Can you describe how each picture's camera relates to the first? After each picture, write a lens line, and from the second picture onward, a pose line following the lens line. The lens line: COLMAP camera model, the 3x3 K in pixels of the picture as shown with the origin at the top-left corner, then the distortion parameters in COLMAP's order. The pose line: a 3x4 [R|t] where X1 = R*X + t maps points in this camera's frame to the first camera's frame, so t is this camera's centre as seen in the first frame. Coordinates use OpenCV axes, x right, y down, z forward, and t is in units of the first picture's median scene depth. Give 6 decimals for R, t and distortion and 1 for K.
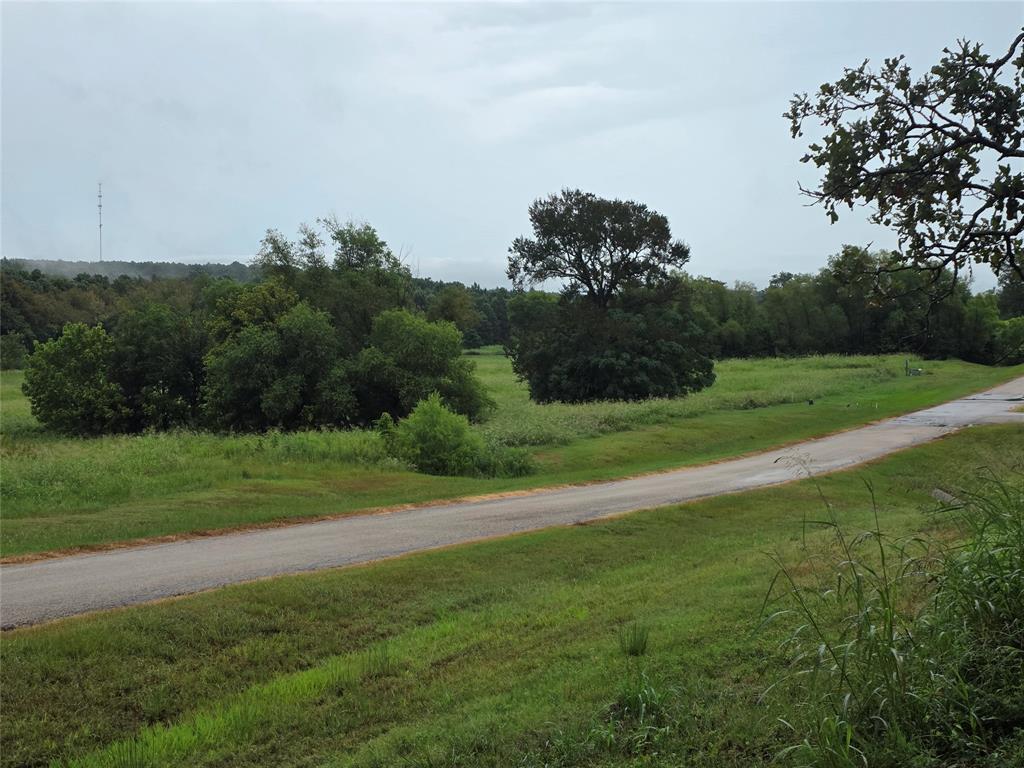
lens RADIAL K [[1507.2, 0, 514.6], [0, 1507.2, 422.2], [0, 0, 1]] dist [0.227201, -0.723034]
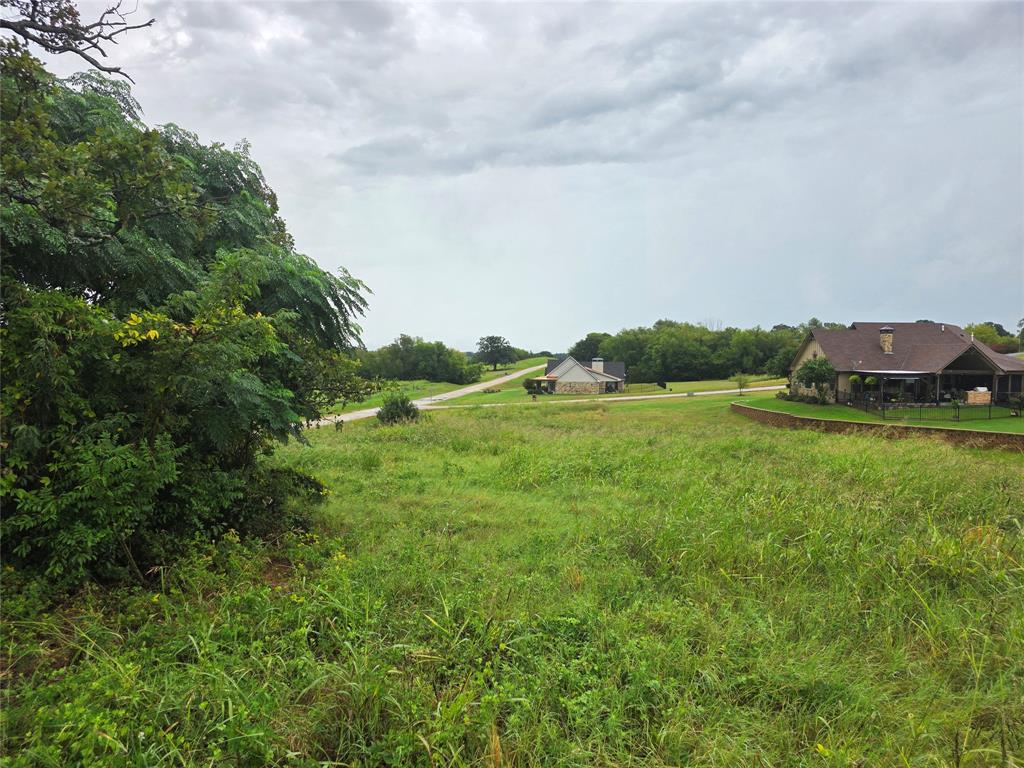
lens RADIAL K [[676.1, 0, 511.3], [0, 676.1, 396.1], [0, 0, 1]] dist [0.133537, -0.141313]
pose [[0.957515, -0.017571, 0.287848, 0.115508], [0.022929, 0.999621, -0.015251, -0.000922], [-0.287471, 0.021203, 0.957555, -0.073583]]
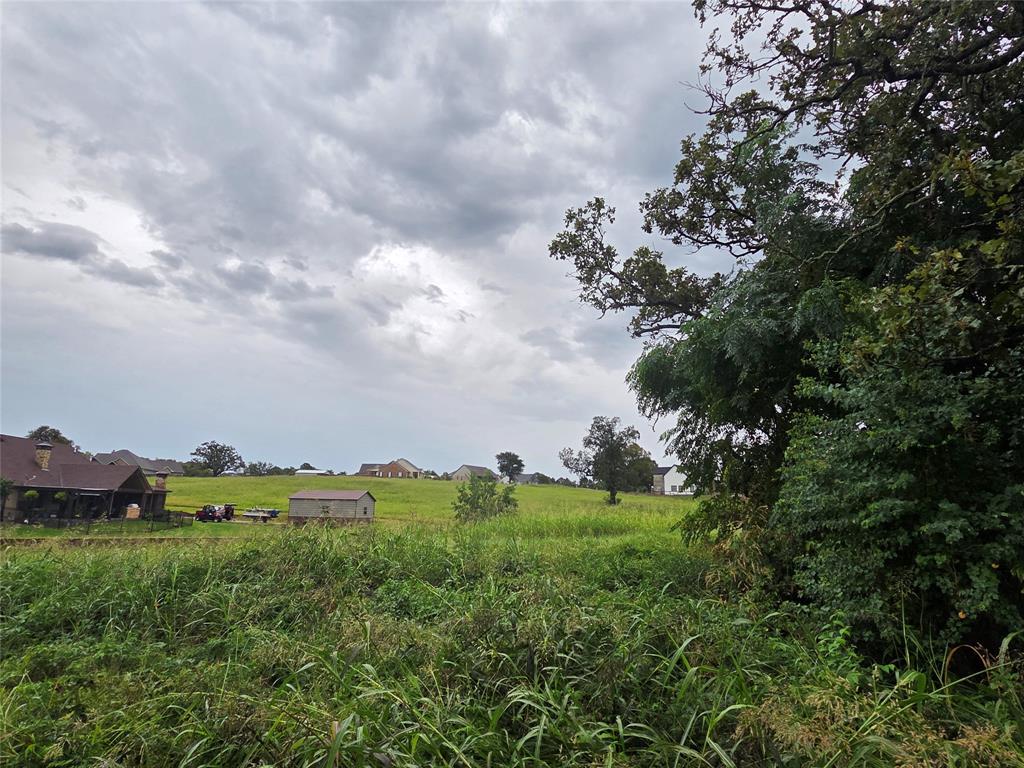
lens RADIAL K [[599.2, 0, 512.7], [0, 599.2, 376.6], [0, 0, 1]] dist [0.007786, -0.002212]
pose [[-0.237748, 0.202333, 0.950019, 0.023616], [0.047207, 0.979315, -0.196759, 0.001847], [-0.970179, -0.001931, -0.242382, 0.093561]]
